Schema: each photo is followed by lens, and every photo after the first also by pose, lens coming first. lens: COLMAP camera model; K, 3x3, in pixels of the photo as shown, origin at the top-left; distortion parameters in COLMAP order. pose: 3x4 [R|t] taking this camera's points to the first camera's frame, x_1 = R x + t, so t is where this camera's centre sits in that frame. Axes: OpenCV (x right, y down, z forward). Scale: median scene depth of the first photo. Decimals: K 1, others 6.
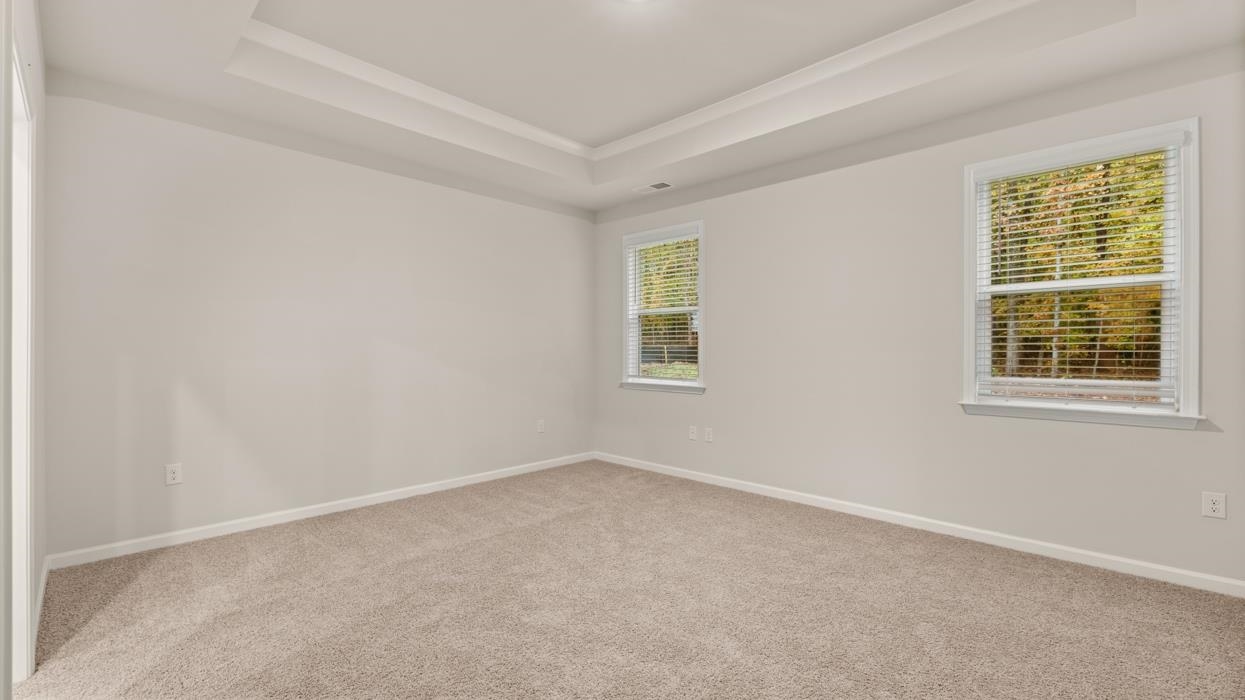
lens RADIAL K [[520.8, 0, 622.5], [0, 520.8, 350.0], [0, 0, 1]] dist [-0.000877, -0.000022]
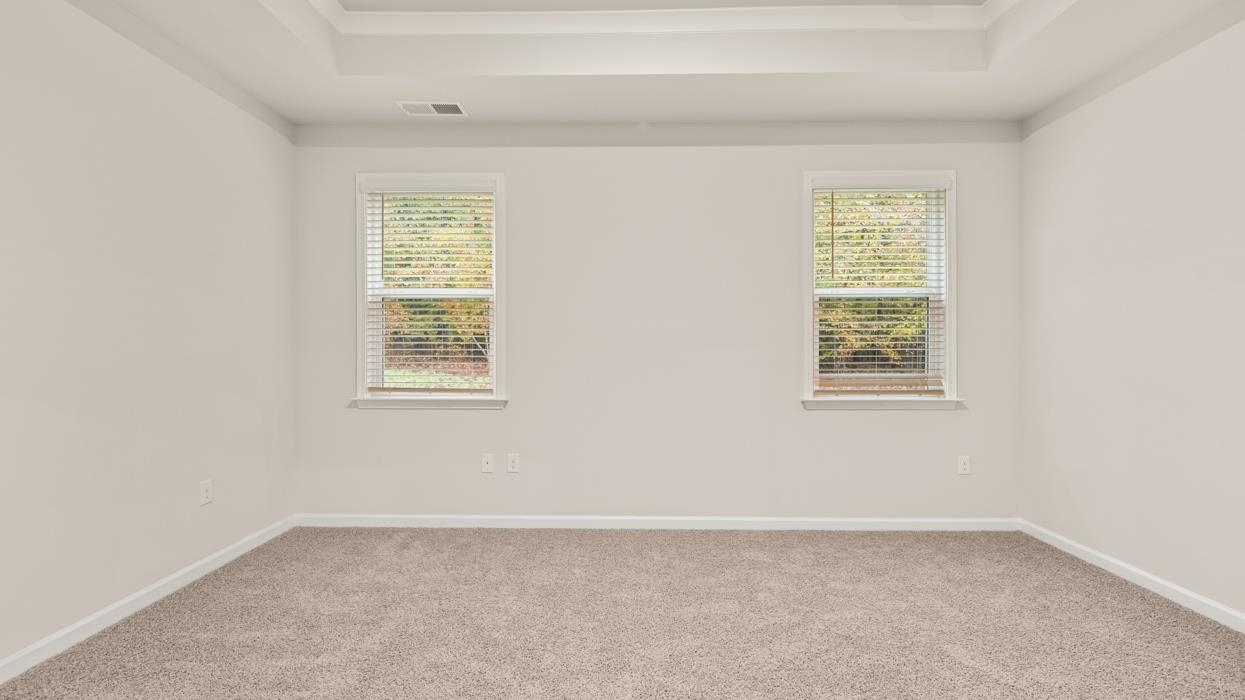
lens RADIAL K [[520.8, 0, 622.5], [0, 520.8, 350.0], [0, 0, 1]] dist [-0.000877, -0.000022]
pose [[0.733666, -0.006888, 0.679476, -0.253453], [0.001846, 0.999965, 0.008143, -0.005459], [-0.679508, -0.004720, 0.733653, 0.388003]]
